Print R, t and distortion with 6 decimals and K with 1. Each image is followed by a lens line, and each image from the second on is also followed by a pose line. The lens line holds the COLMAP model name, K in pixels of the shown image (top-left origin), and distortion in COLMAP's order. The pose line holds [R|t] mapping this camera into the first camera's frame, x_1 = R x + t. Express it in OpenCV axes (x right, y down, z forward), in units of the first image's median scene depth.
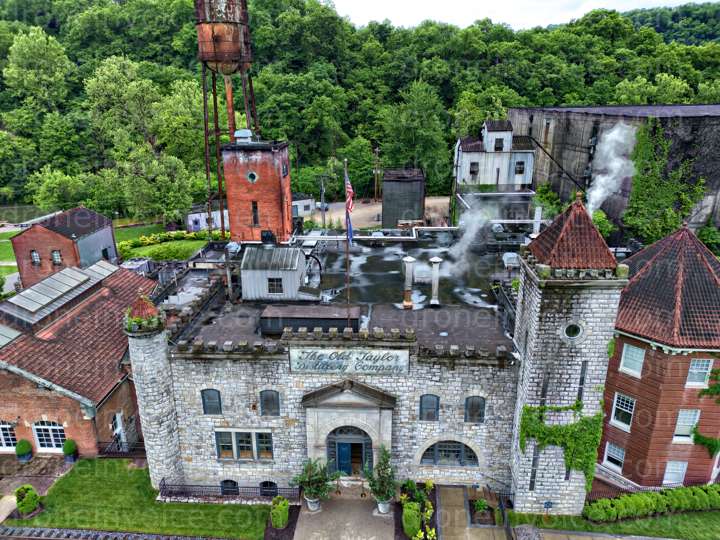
lens RADIAL K [[506.3, 0, 360.6], [0, 506.3, 272.2], [0, 0, 1]] dist [0.065929, -0.060524]
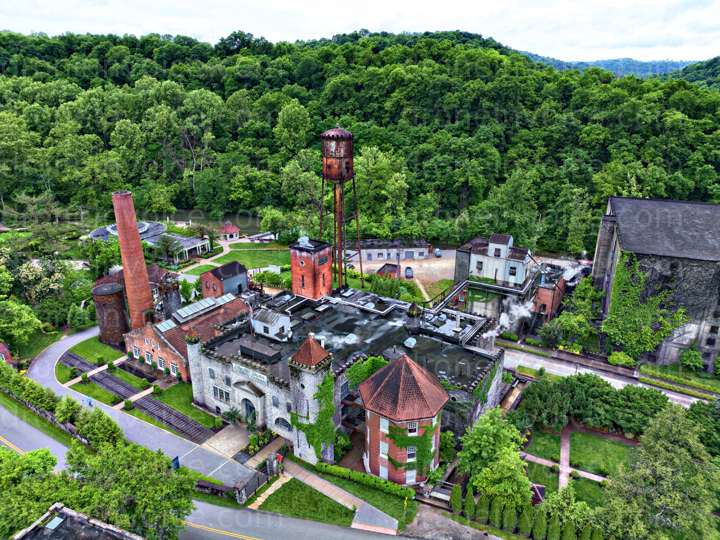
lens RADIAL K [[506.3, 0, 361.5], [0, 506.3, 271.8], [0, 0, 1]] dist [0.065929, -0.060524]
pose [[0.862744, 0.188214, -0.469307, 1.432441], [-0.174246, 0.981956, 0.073486, -0.556934], [0.474670, 0.018375, 0.879972, -0.888264]]
